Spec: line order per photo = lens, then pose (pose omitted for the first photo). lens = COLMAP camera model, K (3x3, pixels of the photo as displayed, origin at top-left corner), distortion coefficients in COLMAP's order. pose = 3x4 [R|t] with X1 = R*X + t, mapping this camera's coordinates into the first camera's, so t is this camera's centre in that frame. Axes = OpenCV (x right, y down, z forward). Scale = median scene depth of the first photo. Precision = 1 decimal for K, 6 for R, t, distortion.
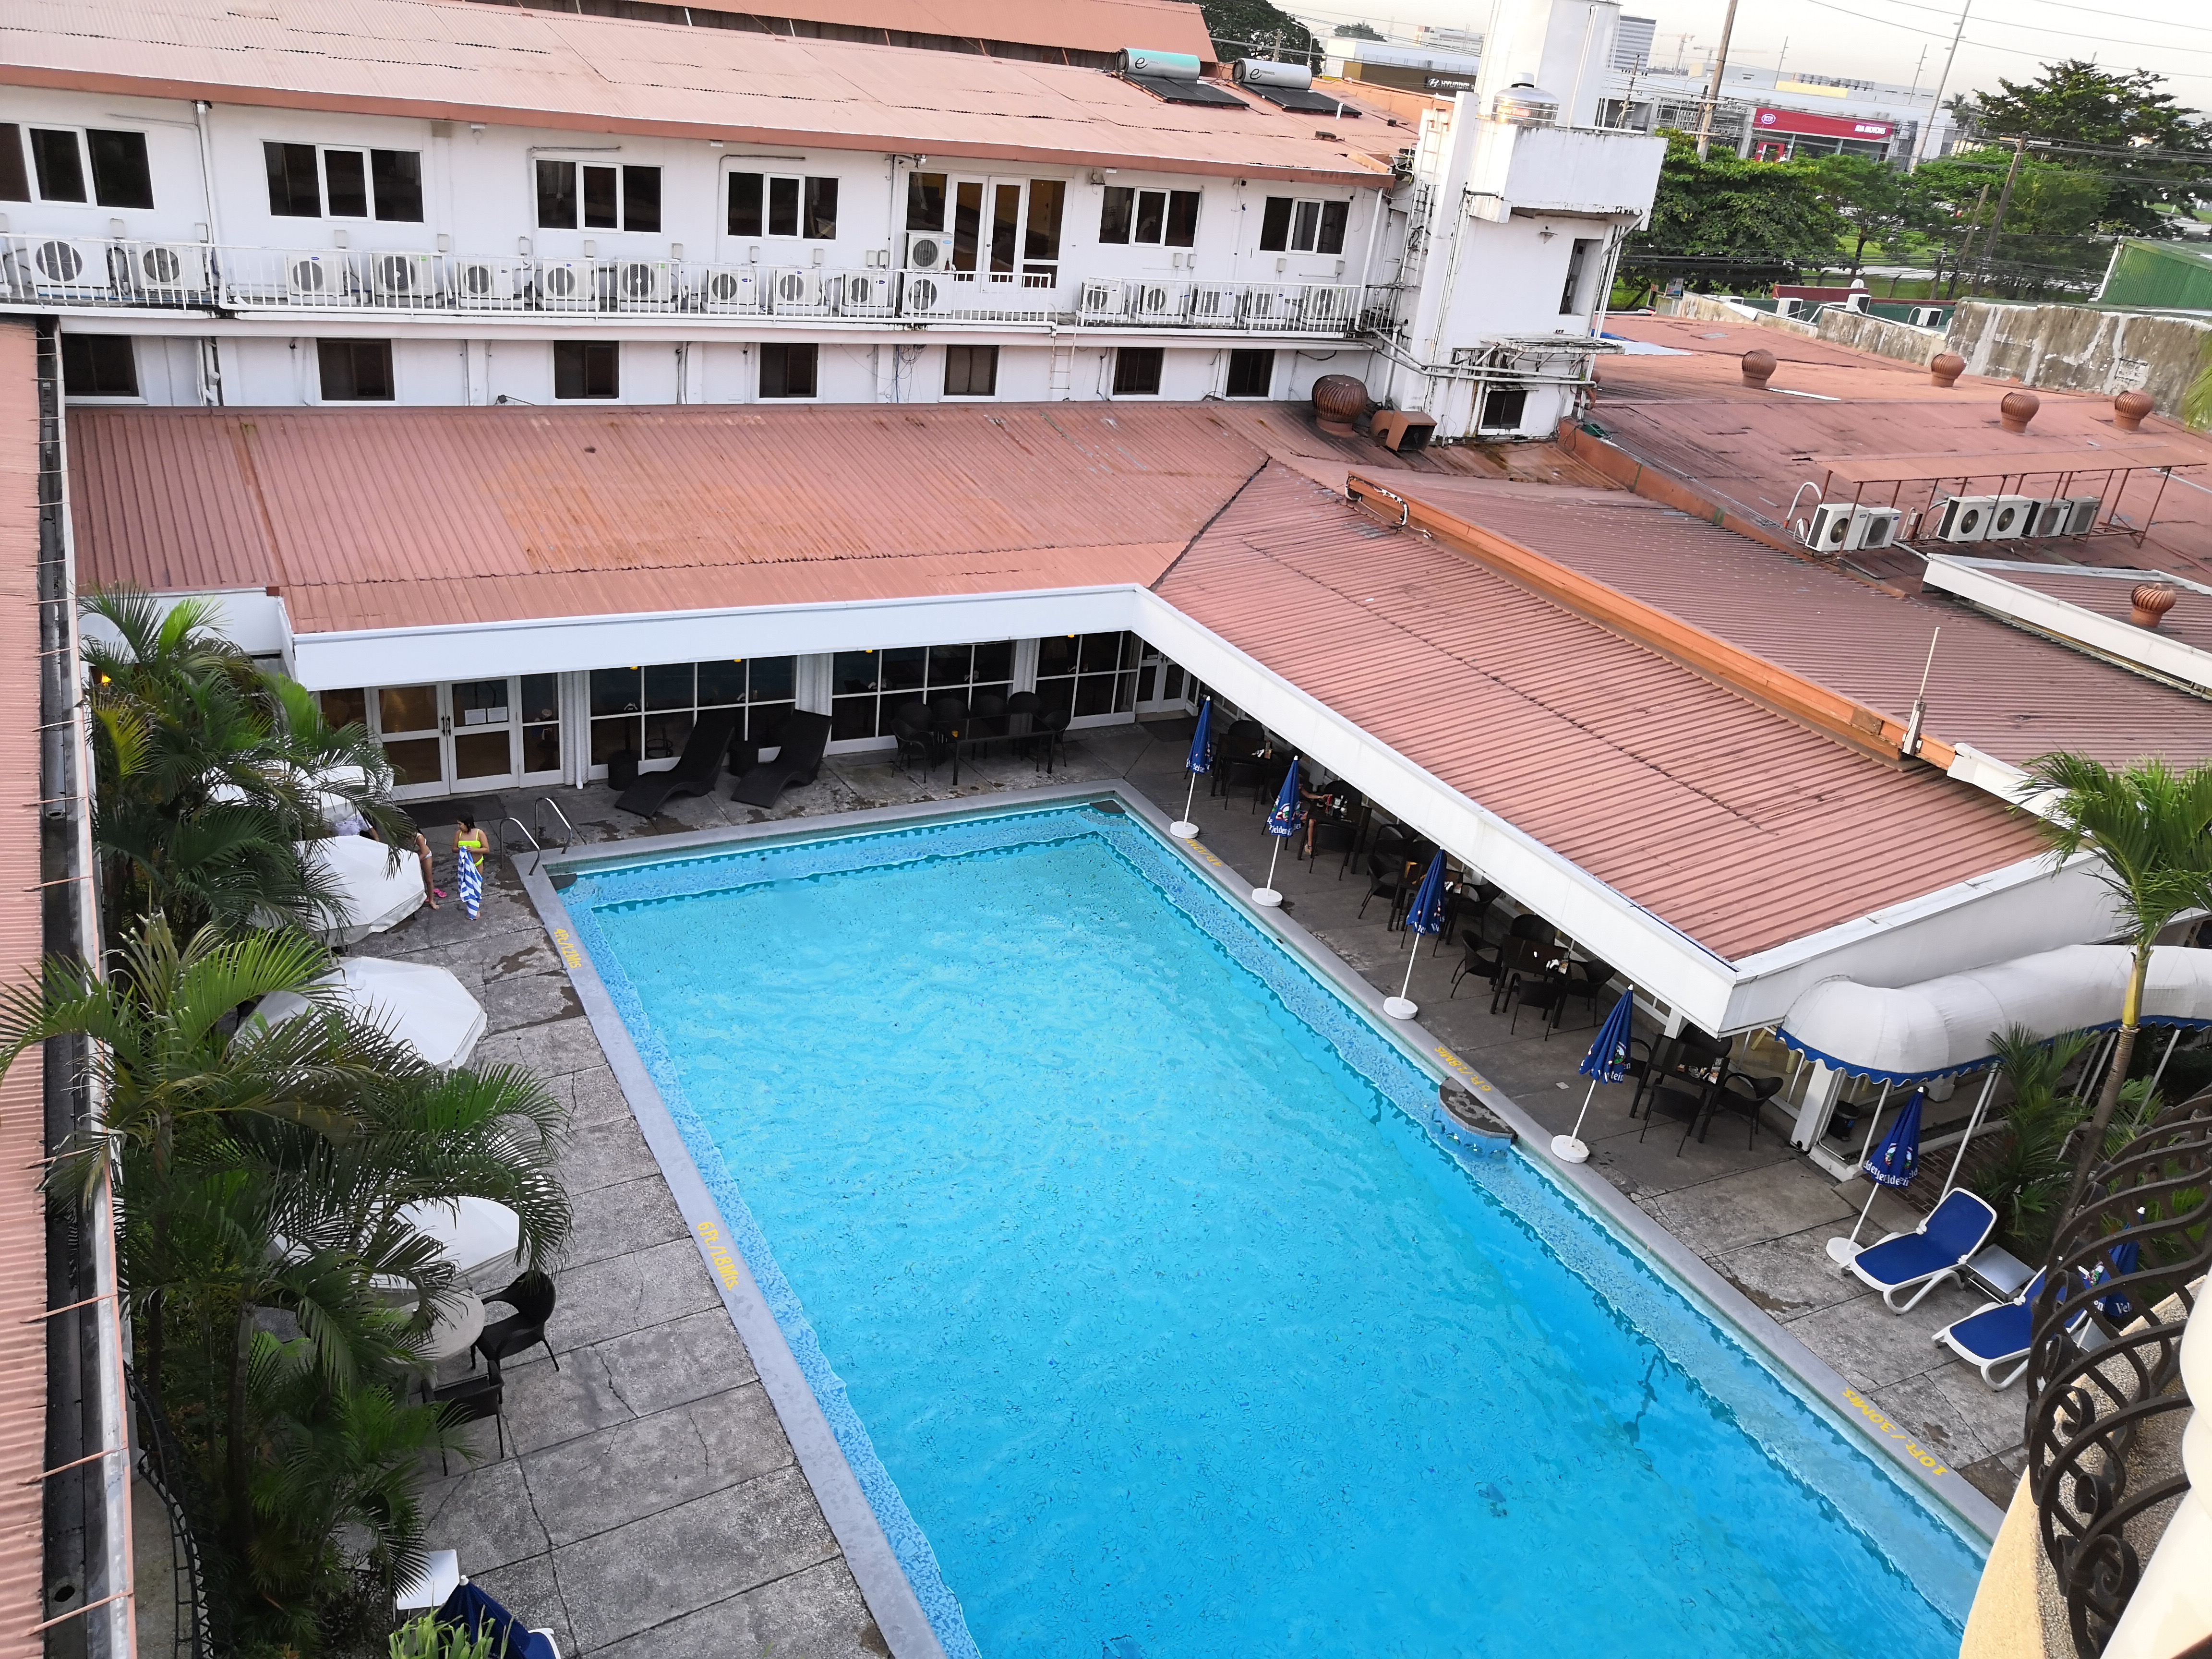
lens RADIAL K [[1715.5, 0, 1106.0], [0, 1715.5, 829.5], [0, 0, 1]] dist [0.010523, 0.003933]
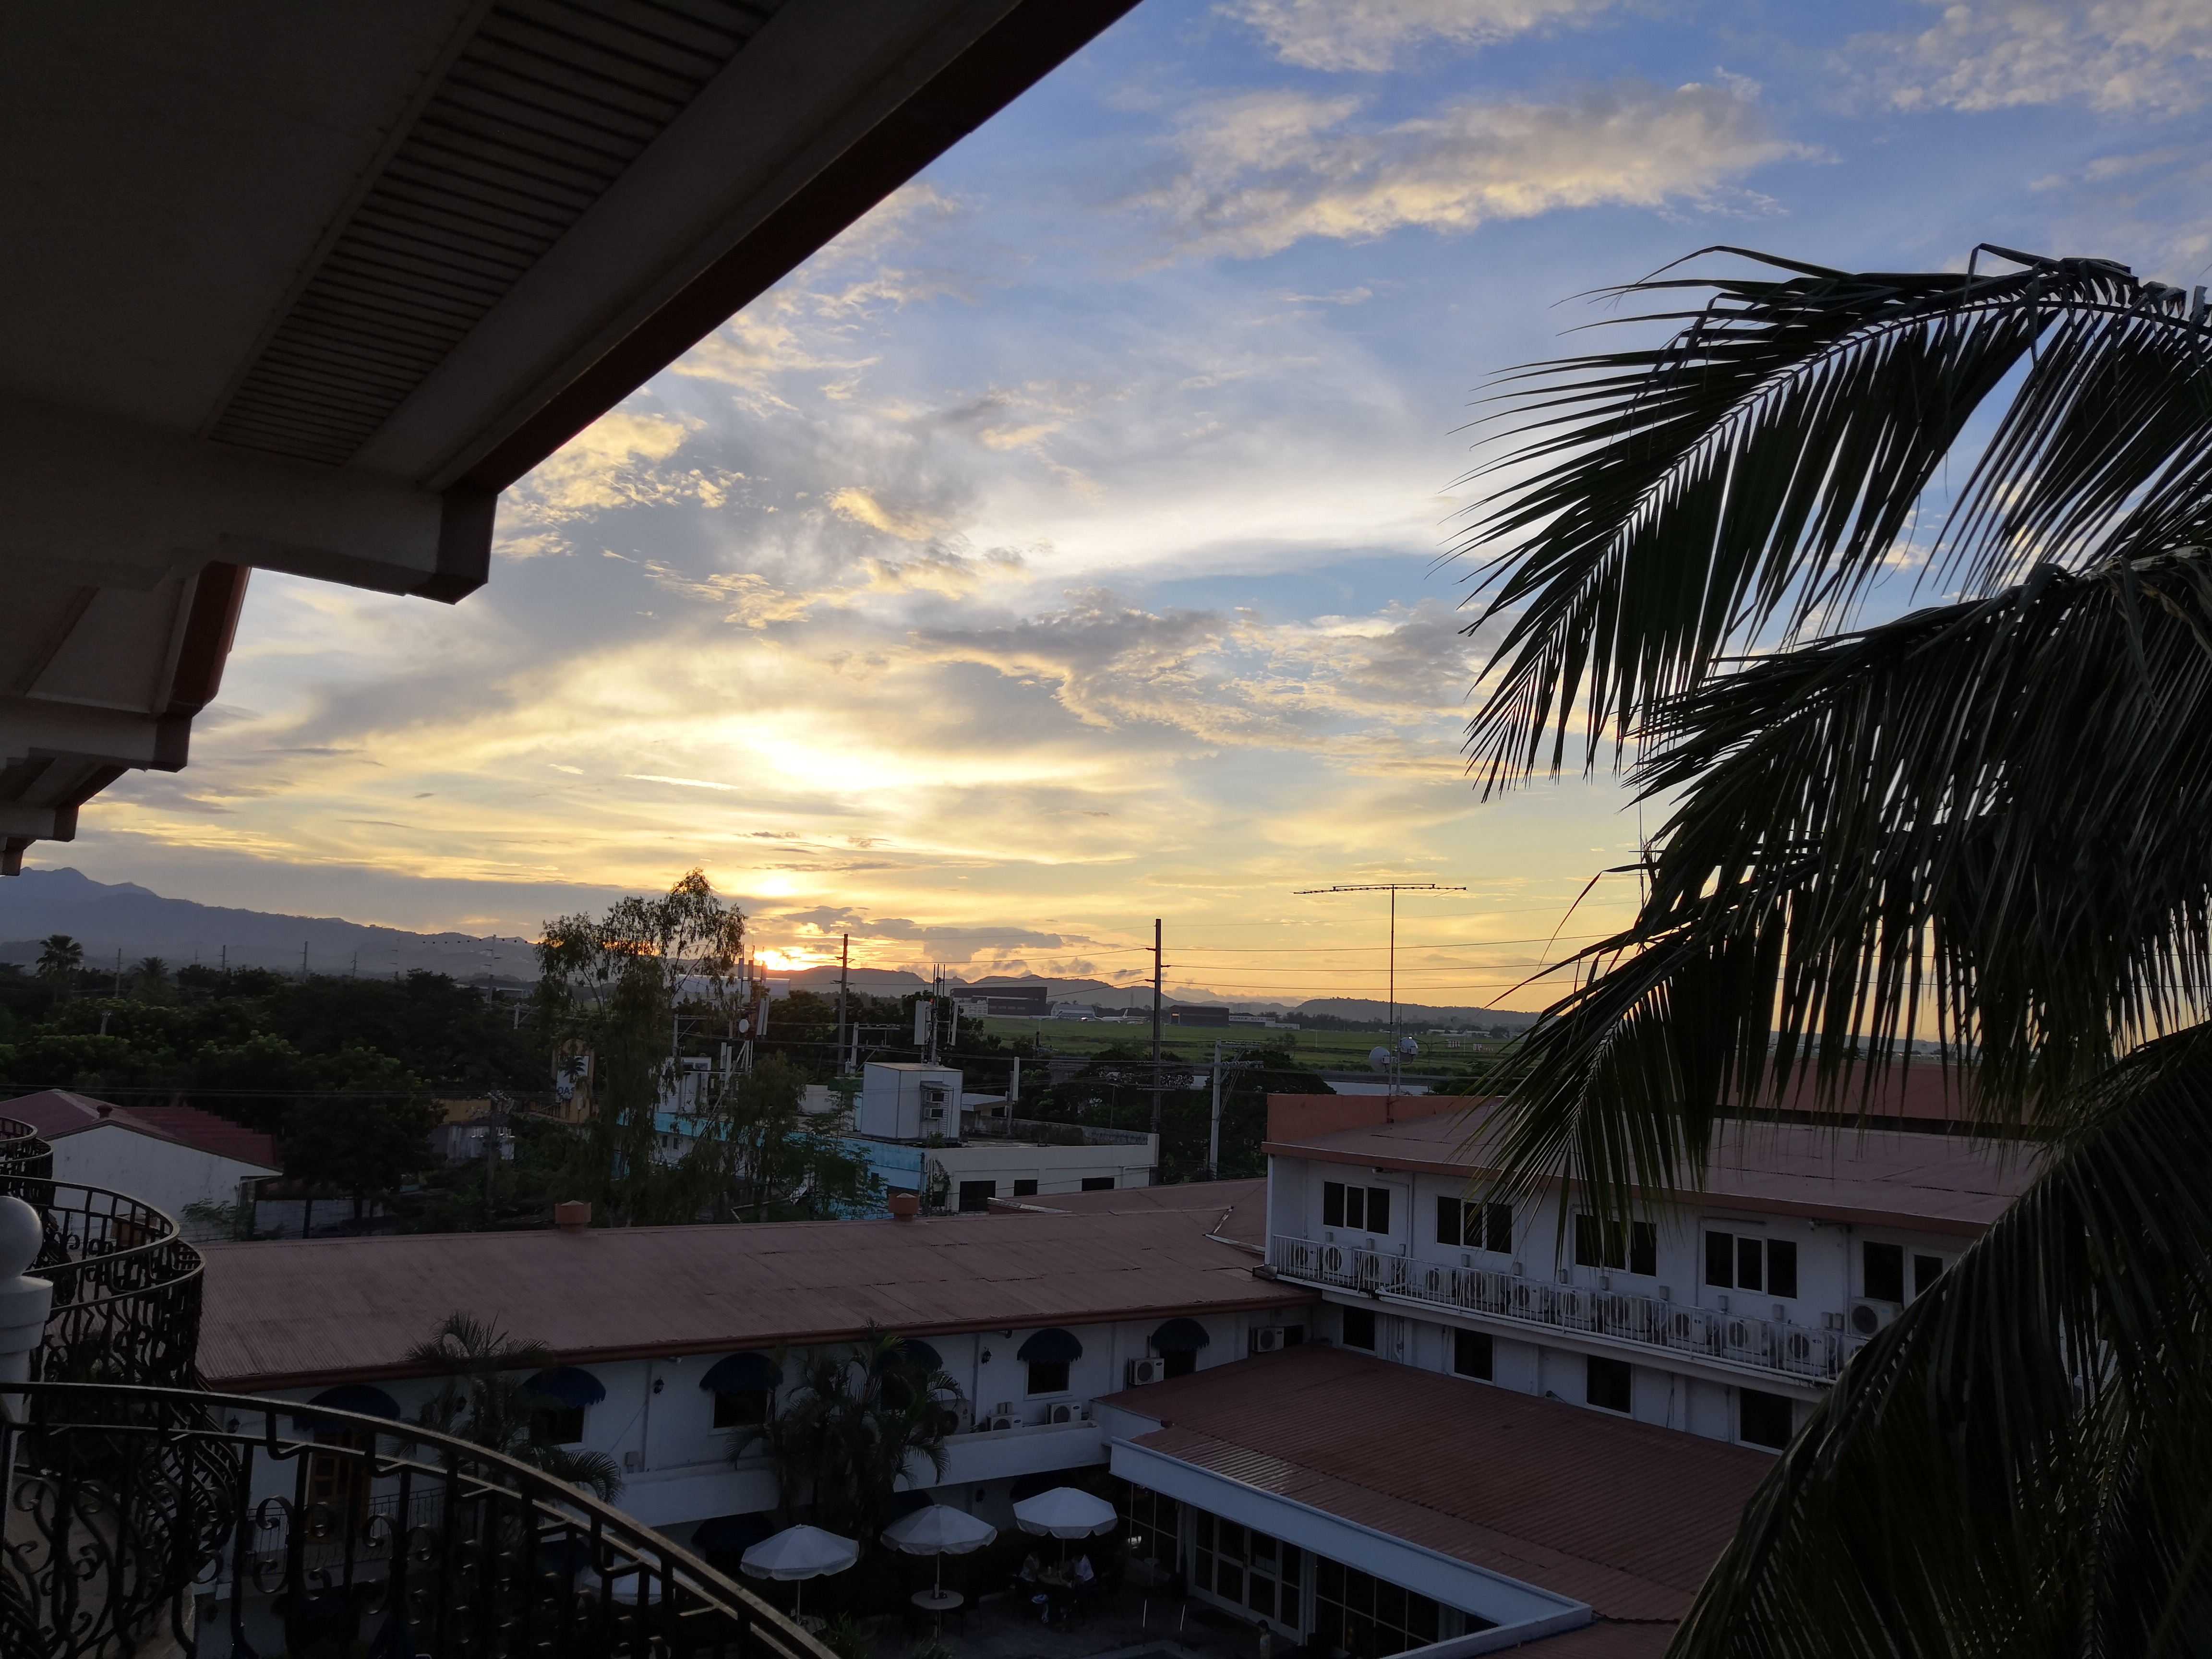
lens RADIAL K [[1715.5, 0, 1106.0], [0, 1715.5, 829.5], [0, 0, 1]] dist [0.010523, 0.003933]
pose [[0.129888, -0.222761, -0.966181, 0.938196], [-0.451412, 0.854308, -0.257653, -0.135586], [0.882812, 0.469612, 0.010408, 0.516148]]
